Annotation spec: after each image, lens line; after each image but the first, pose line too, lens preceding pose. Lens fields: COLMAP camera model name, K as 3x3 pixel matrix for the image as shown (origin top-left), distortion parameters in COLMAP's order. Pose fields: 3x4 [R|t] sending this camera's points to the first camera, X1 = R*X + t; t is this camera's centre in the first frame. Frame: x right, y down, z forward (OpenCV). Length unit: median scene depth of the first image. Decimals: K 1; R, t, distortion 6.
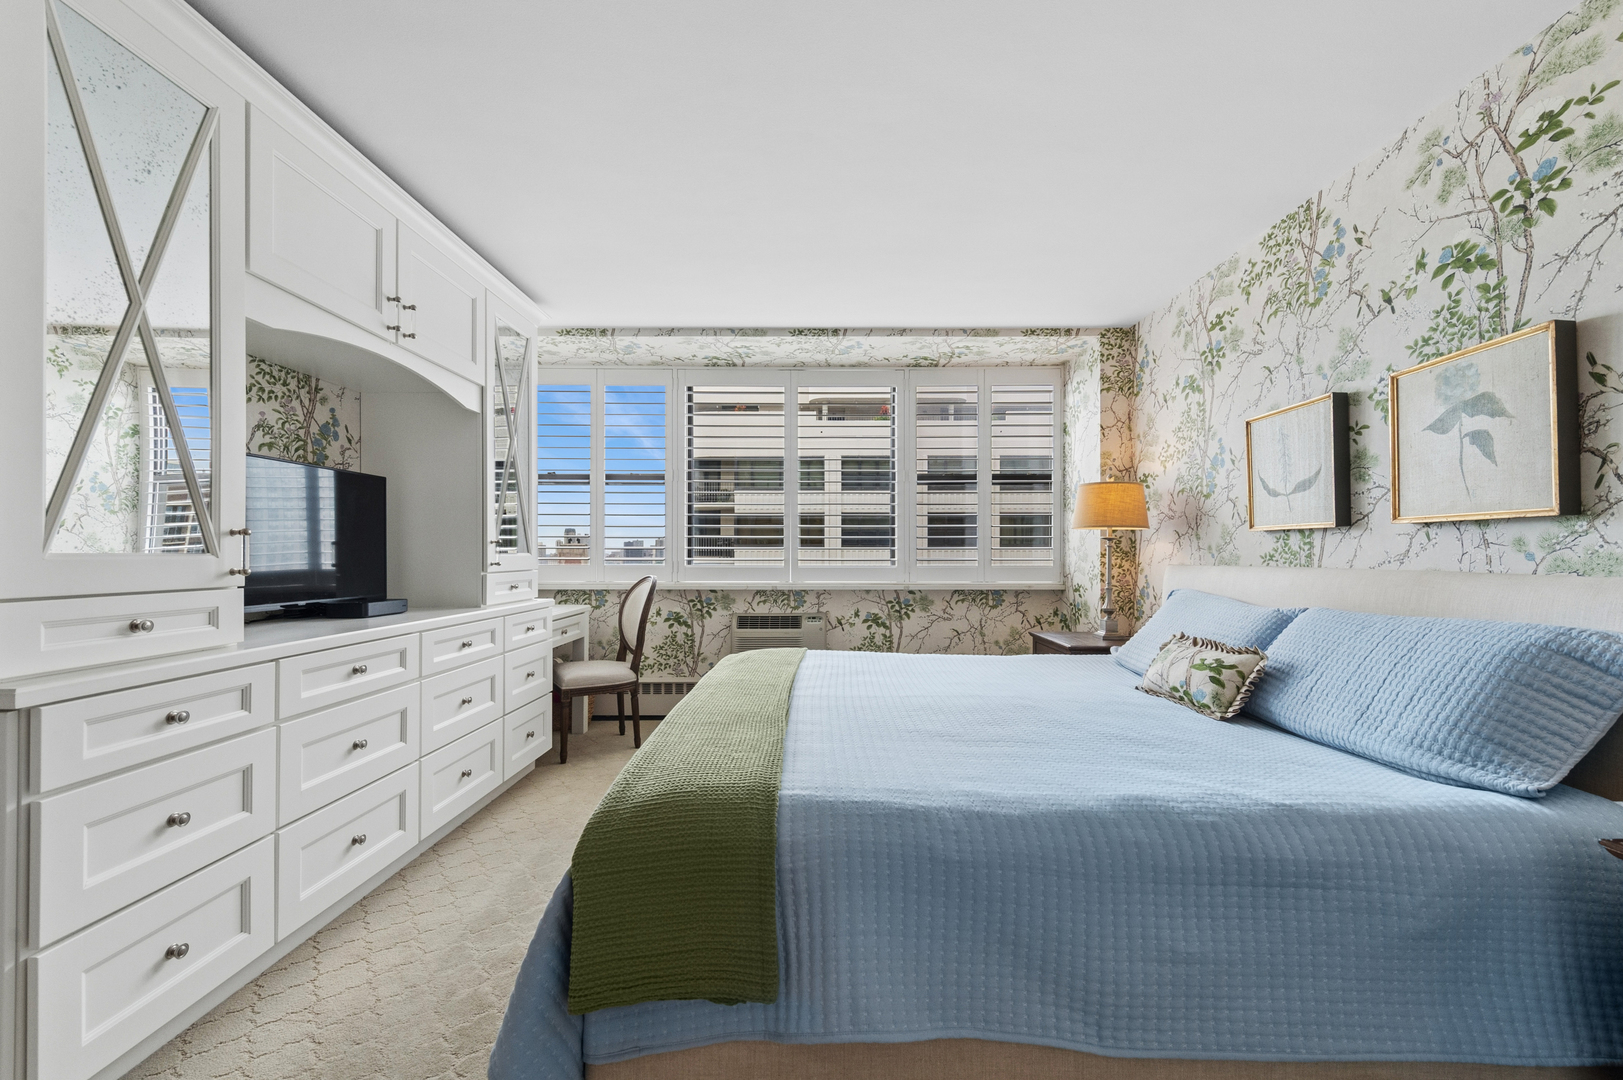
lens RADIAL K [[652.1, 0, 814.1], [0, 652.1, 550.1], [0, 0, 1]] dist [0.014376, -0.004169]
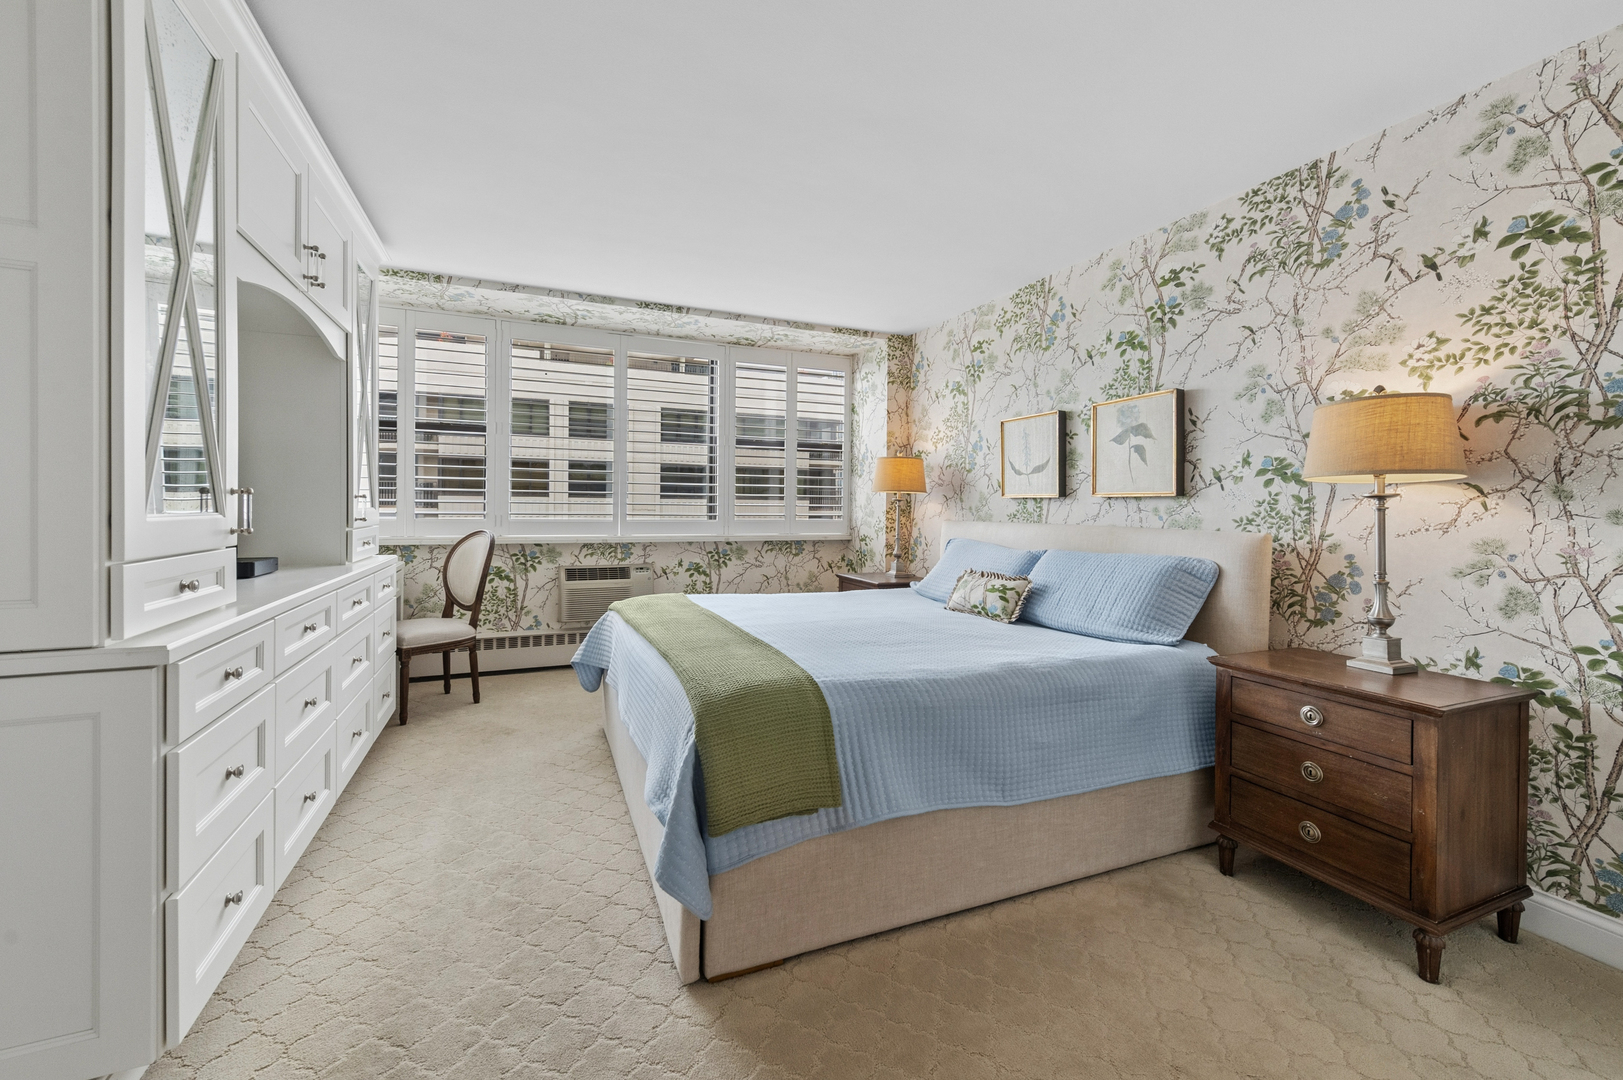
lens RADIAL K [[652.1, 0, 796.8], [0, 652.1, 511.8], [0, 0, 1]] dist [0.014376, -0.004169]
pose [[0.923414, 0.005676, 0.383763, -0.346474], [-0.011864, 0.999835, 0.013760, -0.014082], [-0.383622, -0.017259, 0.923329, -0.176317]]
